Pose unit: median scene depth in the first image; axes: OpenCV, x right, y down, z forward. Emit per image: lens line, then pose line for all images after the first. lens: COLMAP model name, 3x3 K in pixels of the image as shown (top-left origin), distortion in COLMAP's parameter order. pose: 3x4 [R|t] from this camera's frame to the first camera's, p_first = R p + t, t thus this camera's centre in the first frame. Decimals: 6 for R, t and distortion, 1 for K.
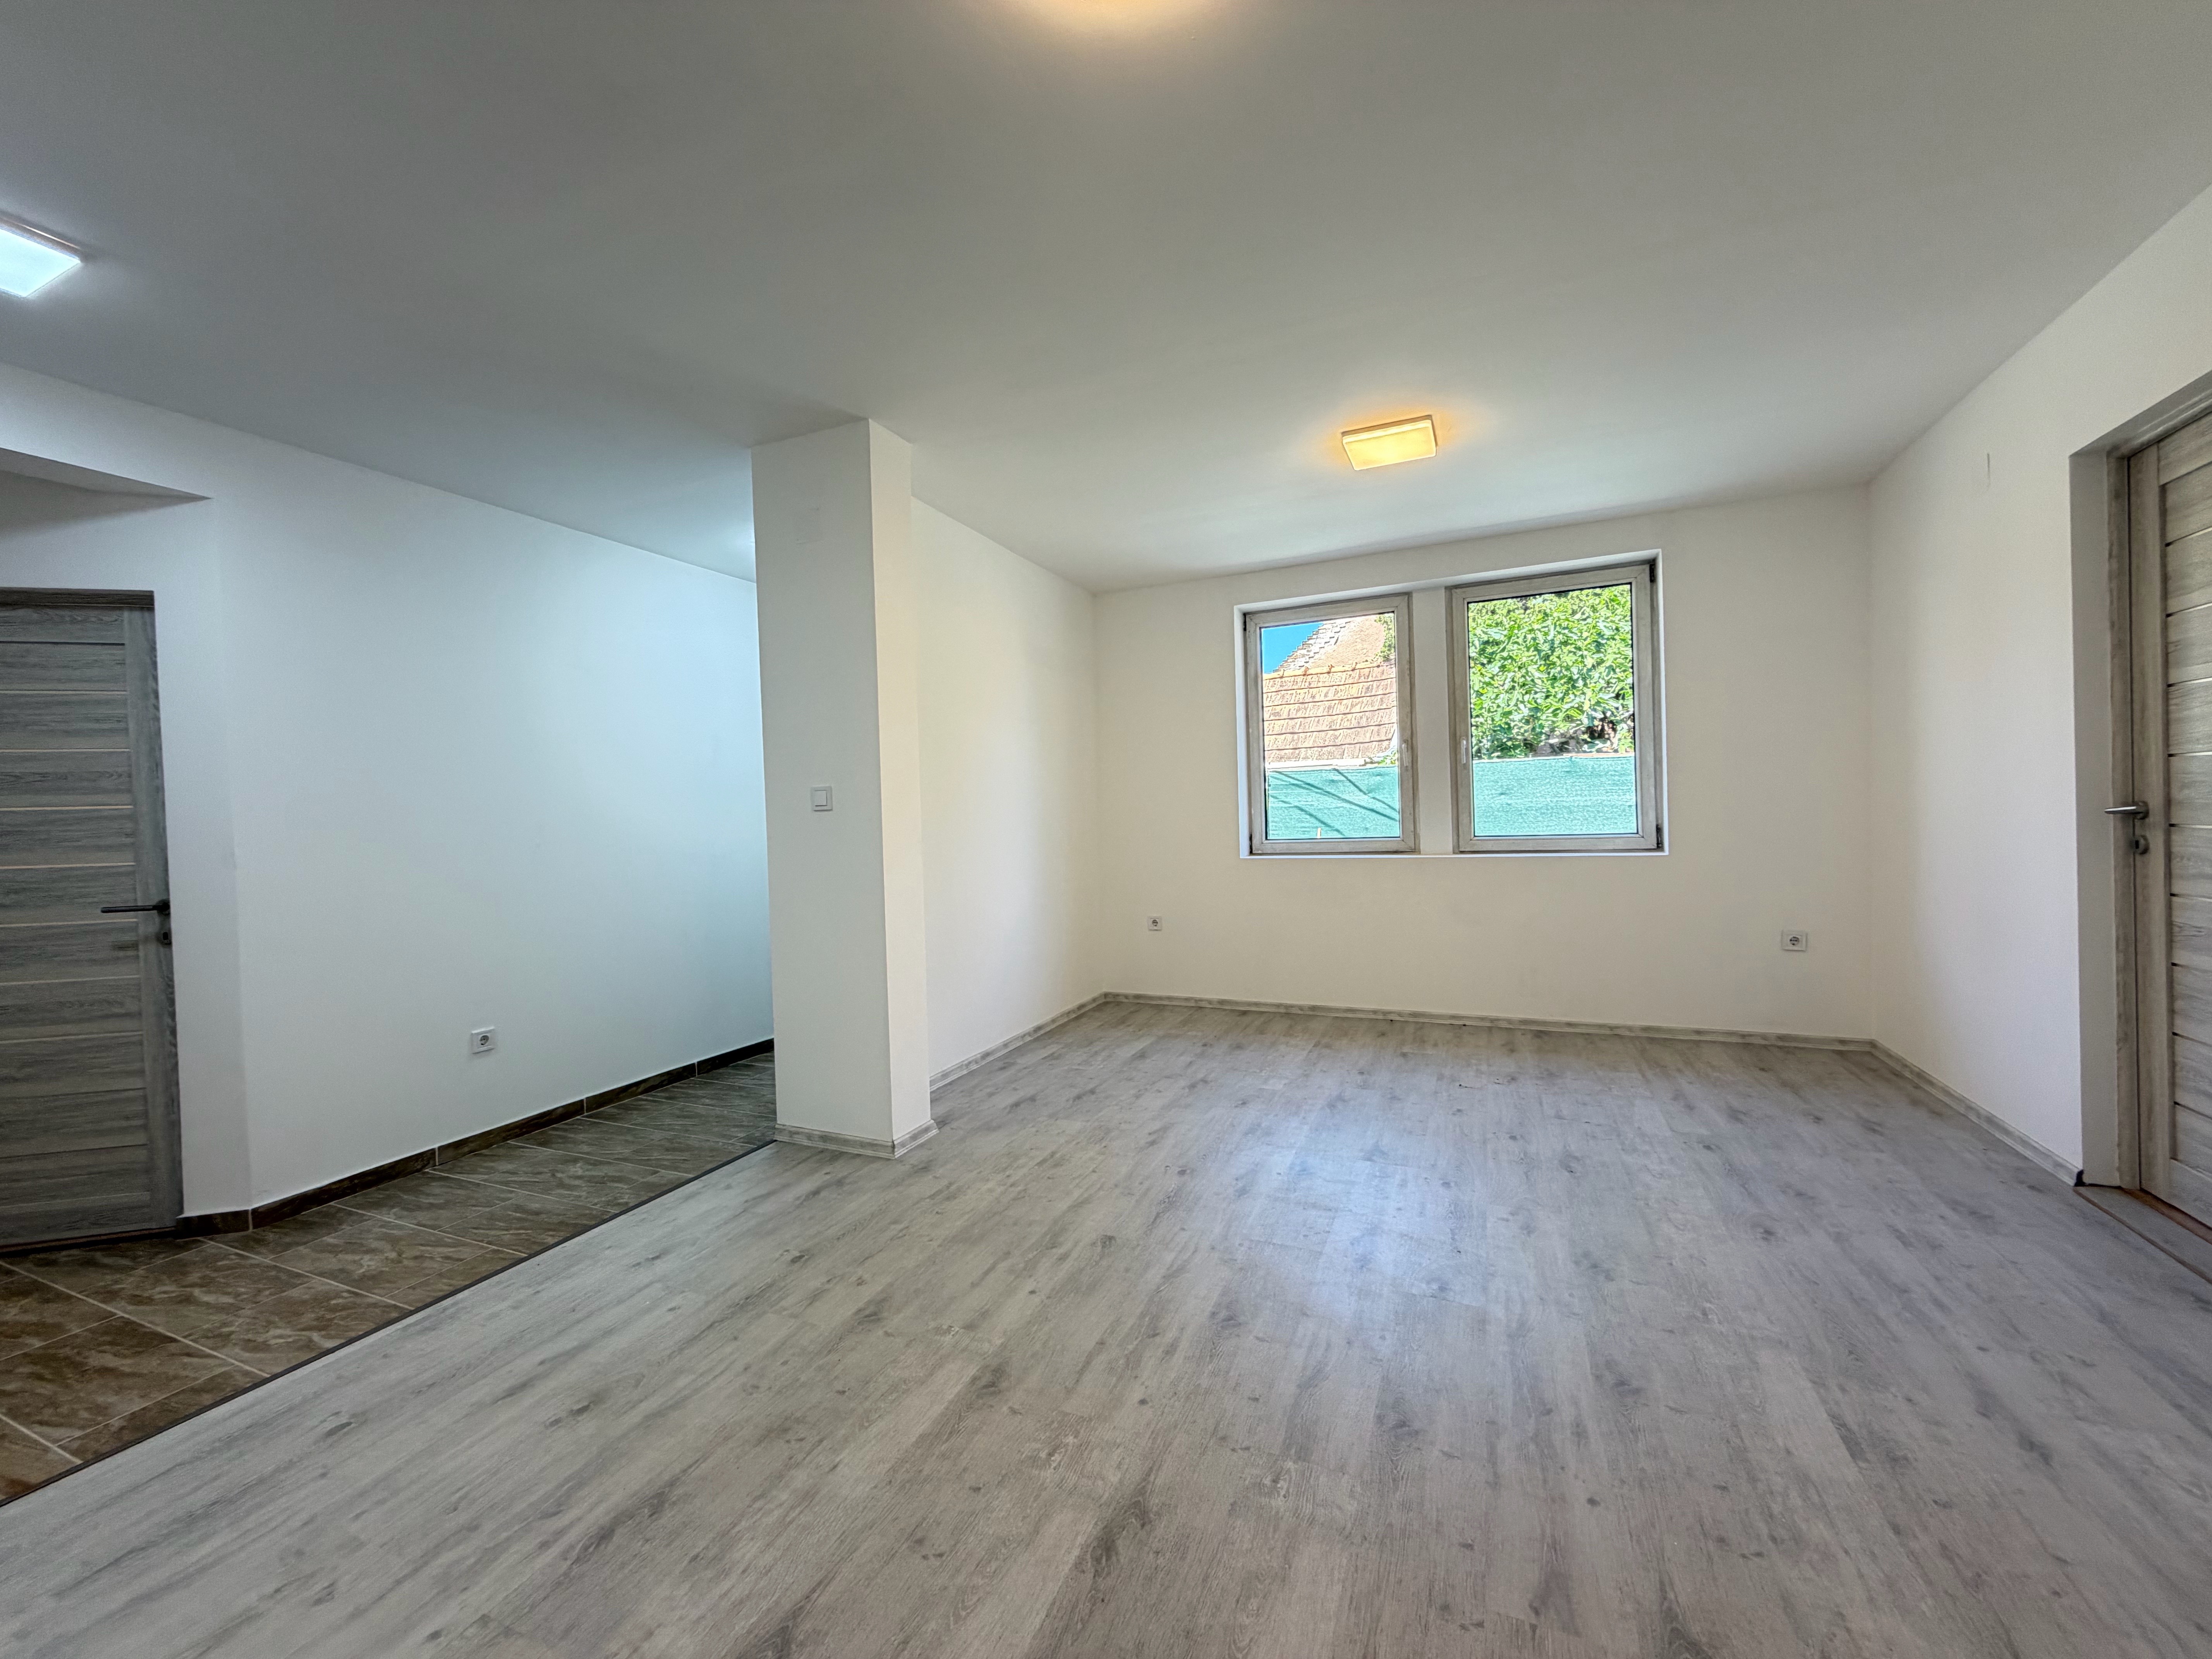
lens RADIAL K [[882.3, 0, 1102.2], [0, 882.3, 830.1], [0, 0, 1]] dist [-0.001586, 0.000463]
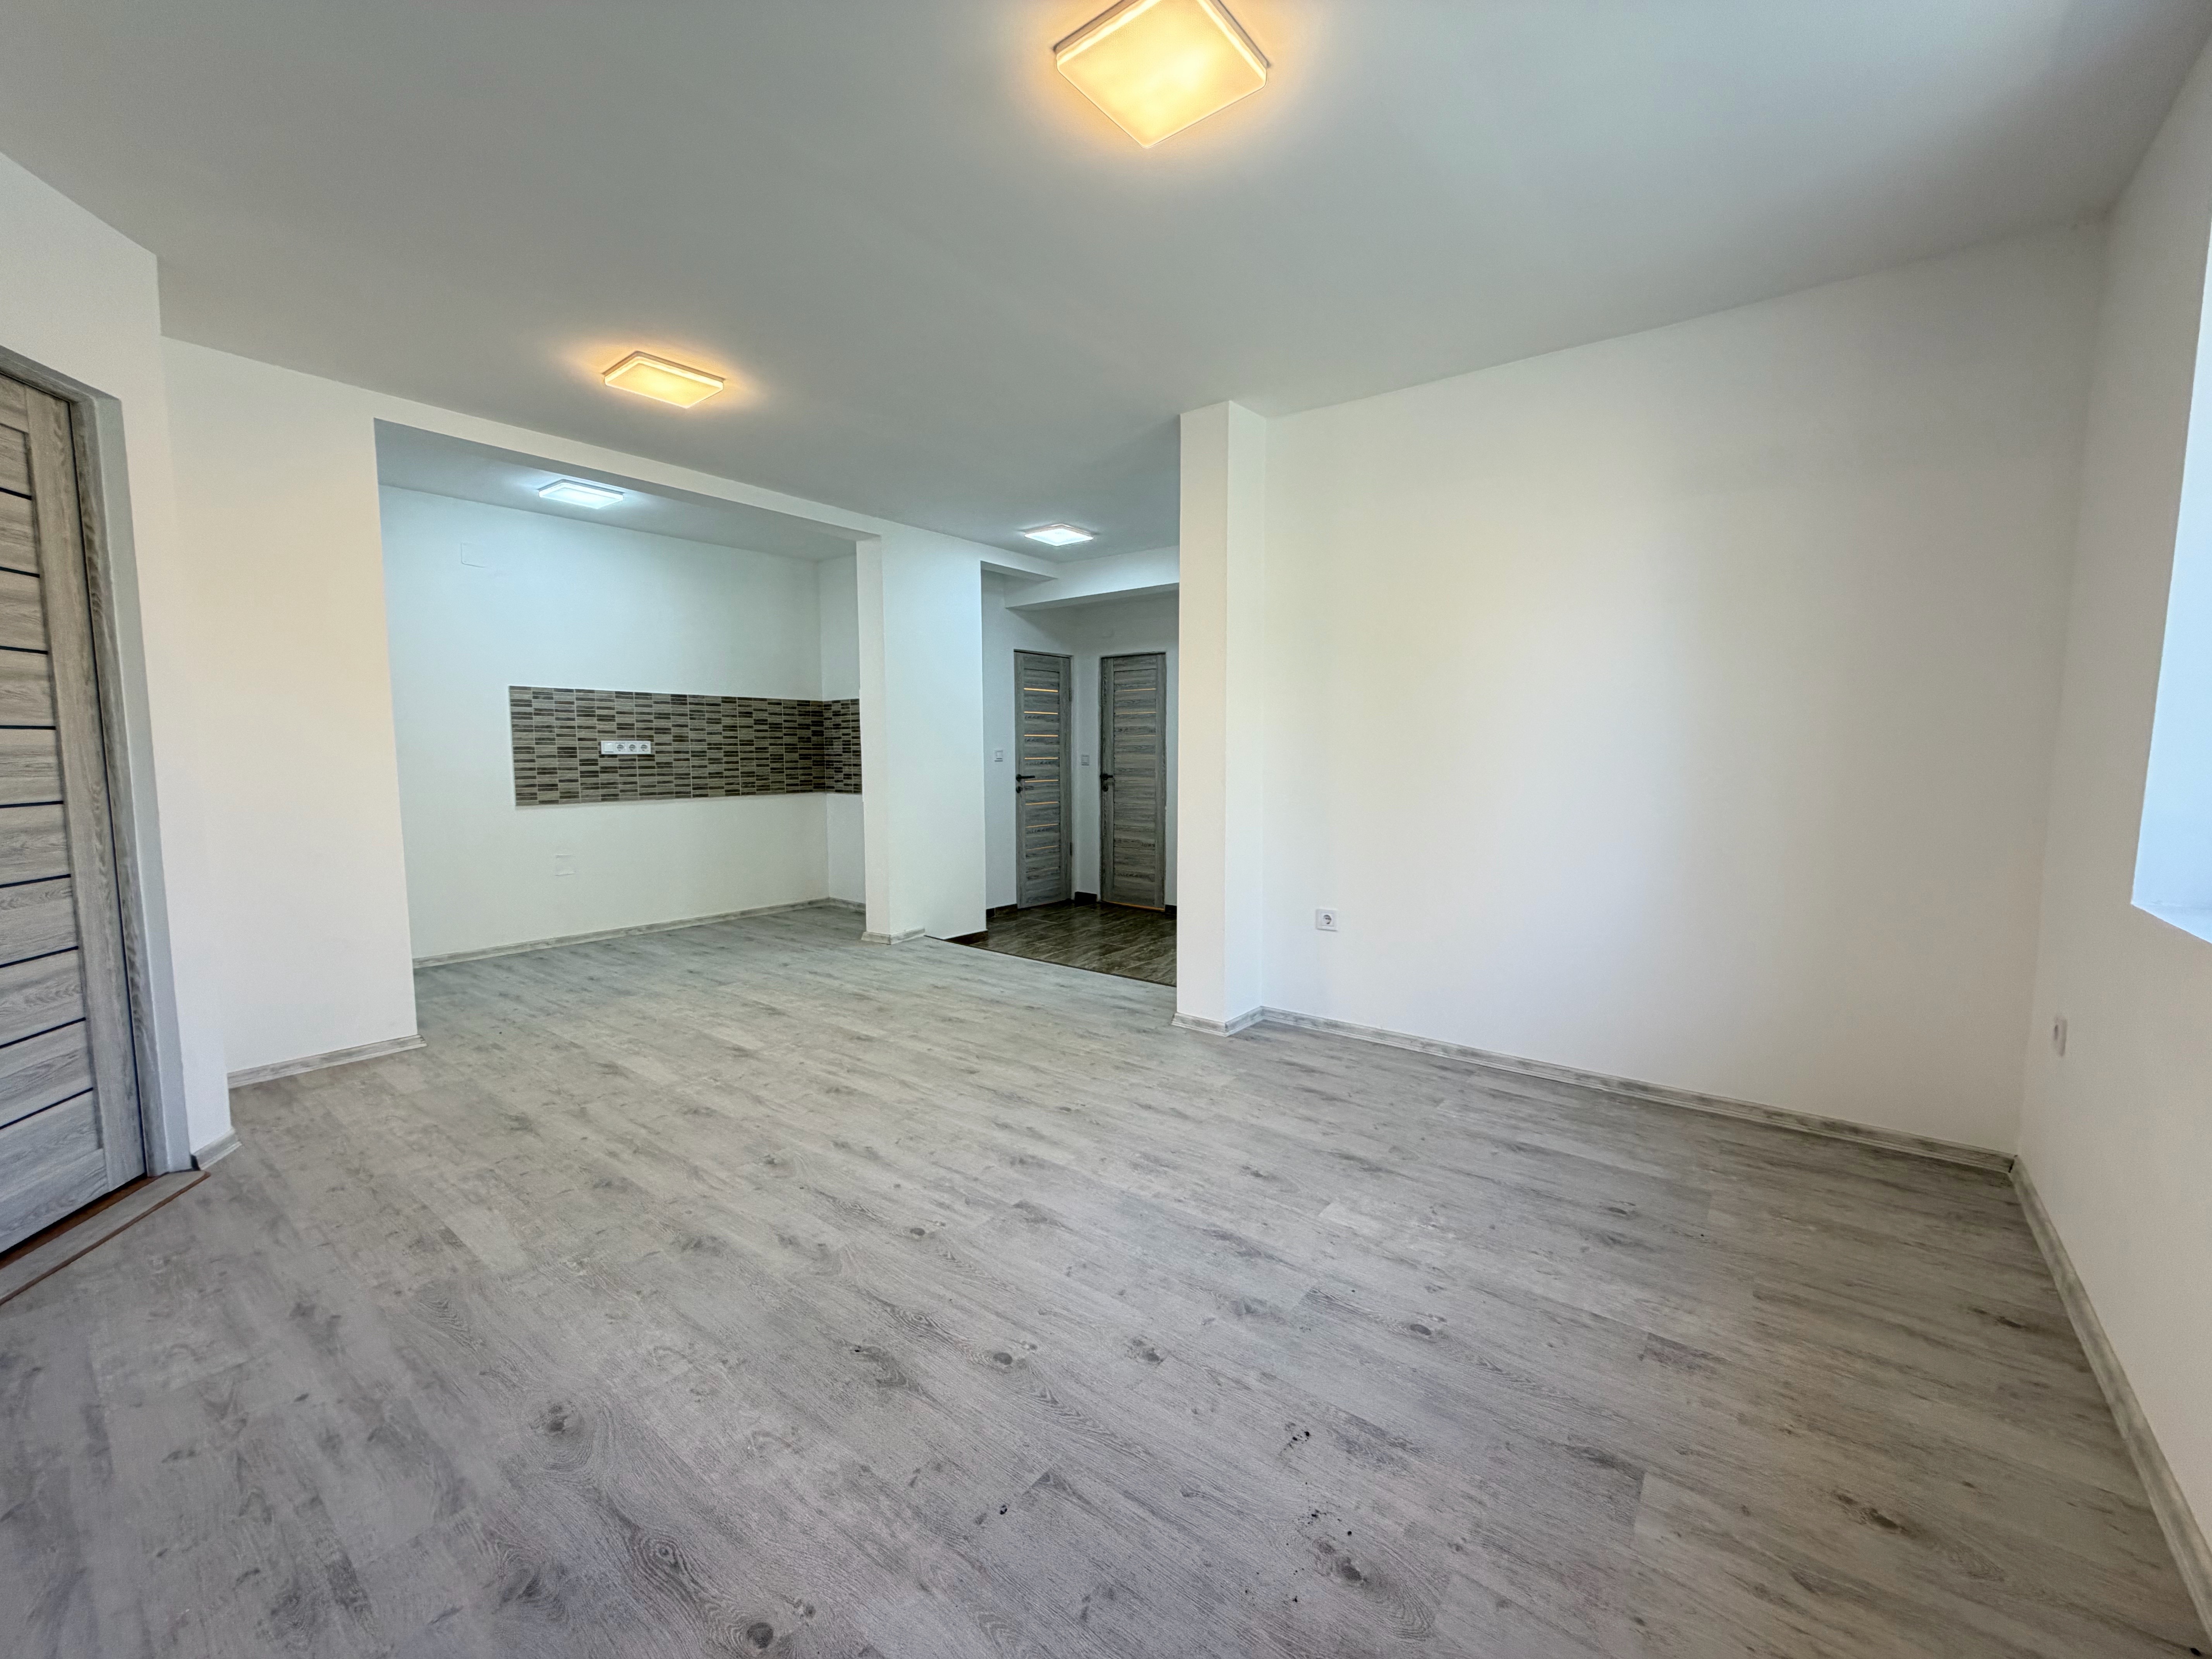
lens RADIAL K [[882.3, 0, 1102.2], [0, 882.3, 830.1], [0, 0, 1]] dist [-0.001586, 0.000463]
pose [[-0.245271, 0.118462, -0.962190, 1.020153], [-0.010021, 0.992143, 0.124704, -0.061292], [0.969403, 0.040229, -0.242157, 1.266953]]
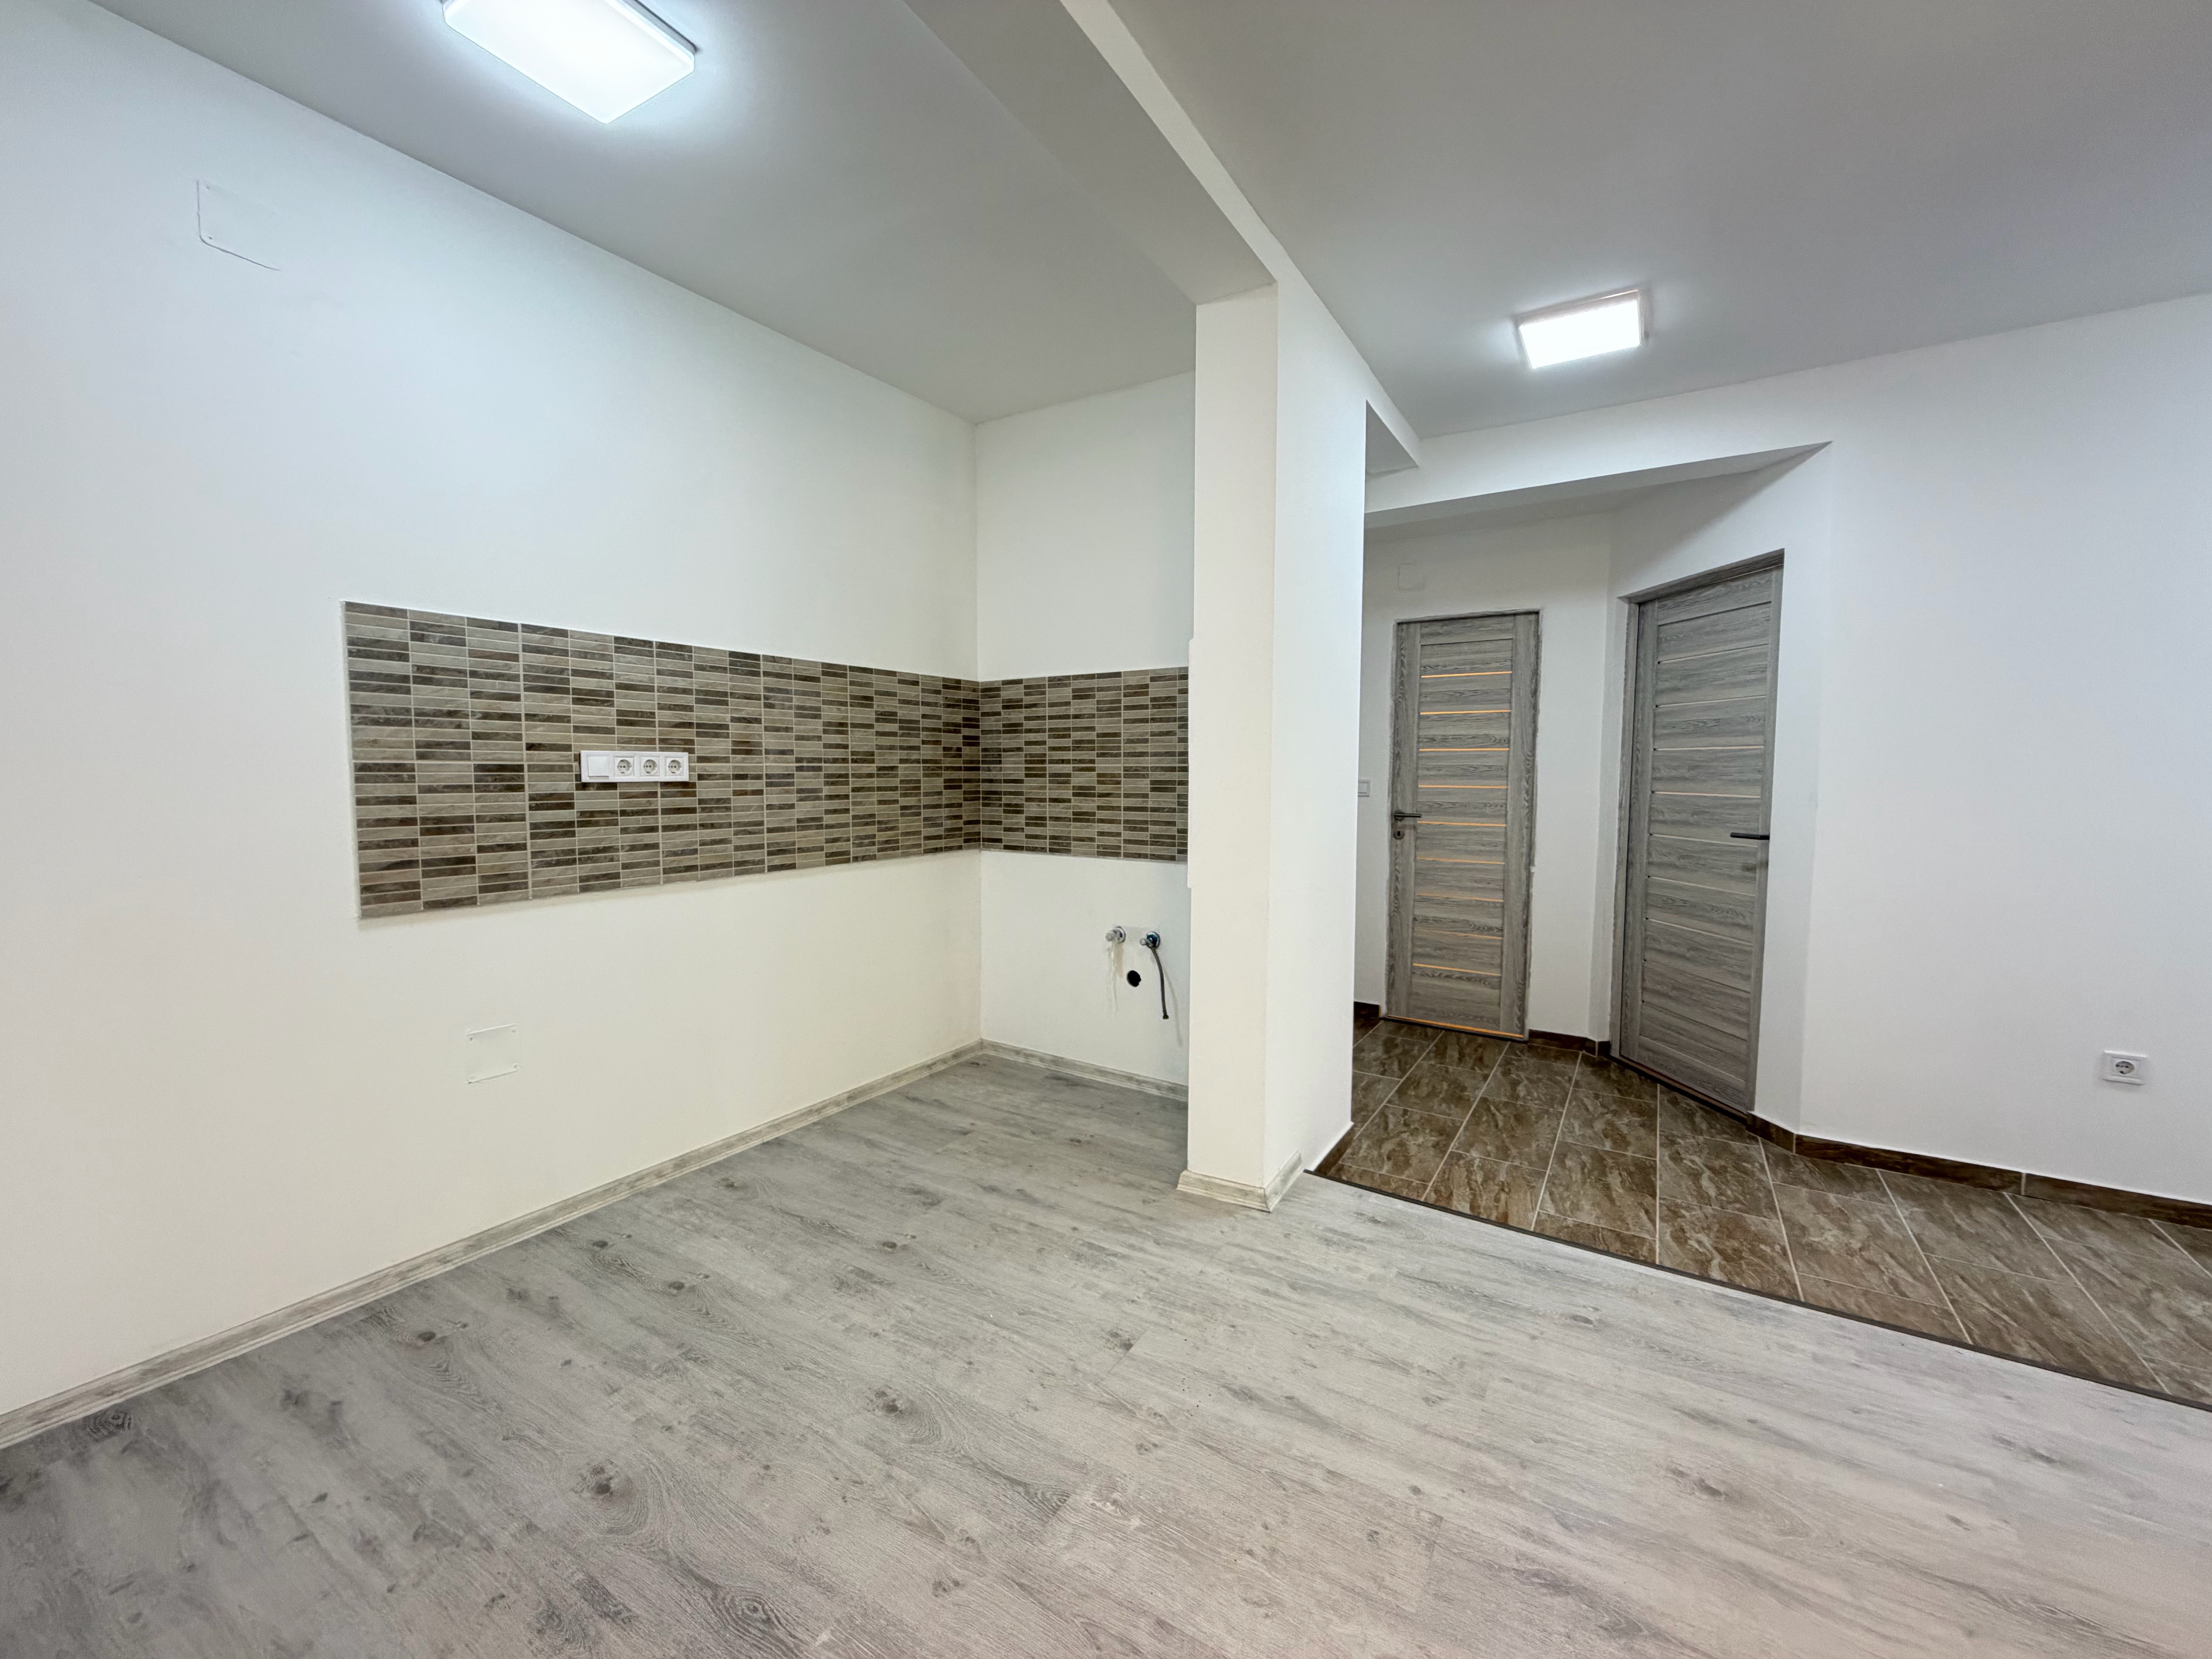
lens RADIAL K [[888.9, 0, 1106.0], [0, 888.9, 829.5], [0, 0, 1]] dist [0.001529, 0.000420]
pose [[-0.145417, 0.098133, -0.984492, 0.160231], [-0.017255, 0.994666, 0.101695, -0.023023], [0.989220, 0.031775, -0.142948, 0.333302]]
